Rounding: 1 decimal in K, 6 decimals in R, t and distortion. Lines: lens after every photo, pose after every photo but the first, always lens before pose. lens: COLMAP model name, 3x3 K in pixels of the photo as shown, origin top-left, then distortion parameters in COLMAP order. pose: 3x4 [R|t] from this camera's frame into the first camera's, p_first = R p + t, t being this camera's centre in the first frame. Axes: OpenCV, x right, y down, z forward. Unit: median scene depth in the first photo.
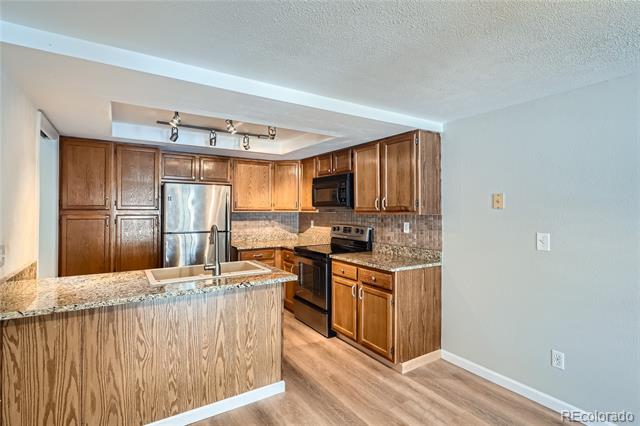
lens RADIAL K [[316.6, 0, 325.5], [0, 316.6, 209.7], [0, 0, 1]] dist [0.001013, 0.001582]
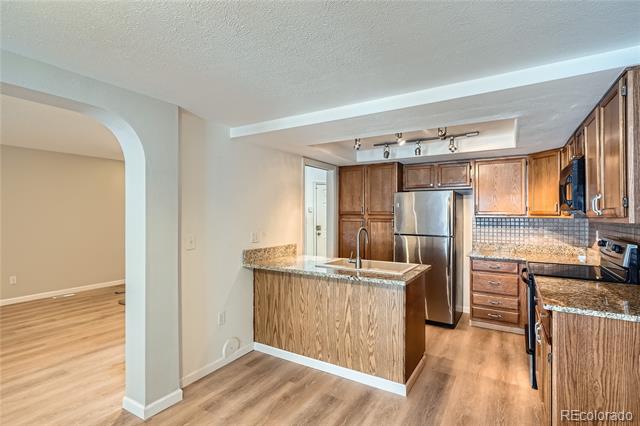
lens RADIAL K [[316.6, 0, 322.3], [0, 316.6, 213.3], [0, 0, 1]] dist [0.001013, 0.001582]
pose [[0.431457, -0.004299, -0.902123, 0.534455], [-0.000026, 0.999989, -0.004778, 0.000657], [0.902133, 0.002085, 0.431452, 0.267977]]
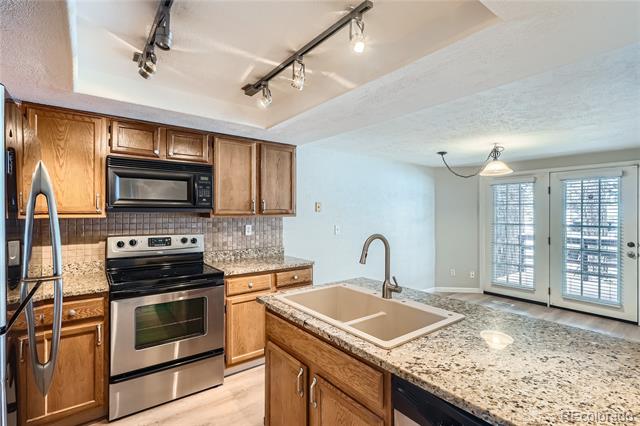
lens RADIAL K [[307.8, 0, 316.7], [0, 307.8, 210.9], [0, 0, 1]] dist [-0.004651, 0.002303]
pose [[-0.051685, 0.000371, 0.998663, -0.836930], [-0.000399, 1.000000, -0.000392, -0.005423], [-0.998663, -0.000418, -0.051685, 0.930247]]
